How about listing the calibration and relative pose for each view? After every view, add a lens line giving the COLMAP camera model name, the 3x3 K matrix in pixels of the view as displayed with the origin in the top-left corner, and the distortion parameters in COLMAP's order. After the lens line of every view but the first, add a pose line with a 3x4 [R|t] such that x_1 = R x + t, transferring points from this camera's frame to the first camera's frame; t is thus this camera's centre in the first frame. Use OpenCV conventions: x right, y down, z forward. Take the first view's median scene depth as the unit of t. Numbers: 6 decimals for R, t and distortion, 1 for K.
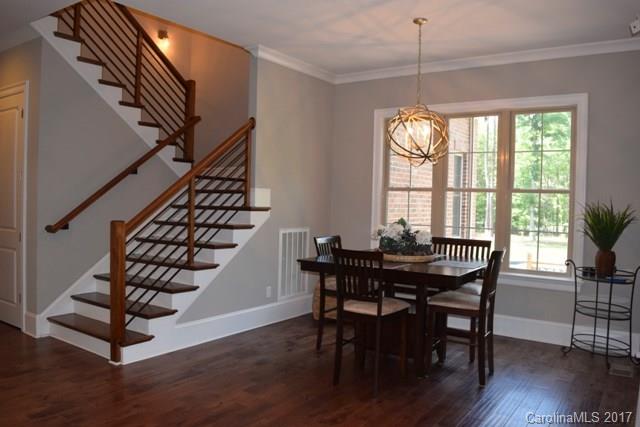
lens RADIAL K [[506.7, 0, 300.7], [0, 506.7, 208.6], [0, 0, 1]] dist [-0.075214, -0.003448]
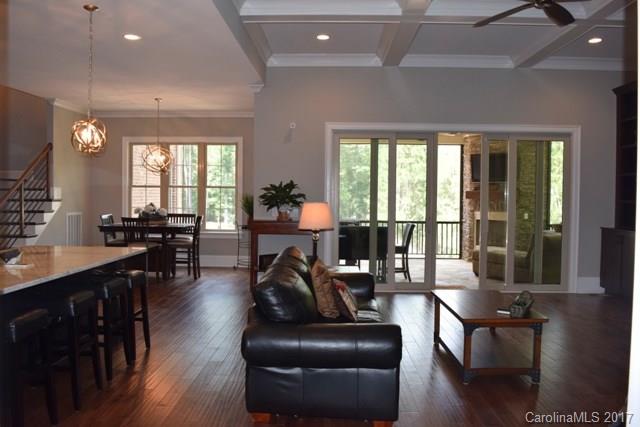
lens RADIAL K [[506.7, 0, 318.6], [0, 506.7, 216.6], [0, 0, 1]] dist [-0.075214, -0.003448]
pose [[0.817277, -0.041300, 0.574763, -0.316426], [0.021184, 0.998907, 0.041656, 0.004391], [-0.575856, -0.021869, 0.817259, -0.775898]]
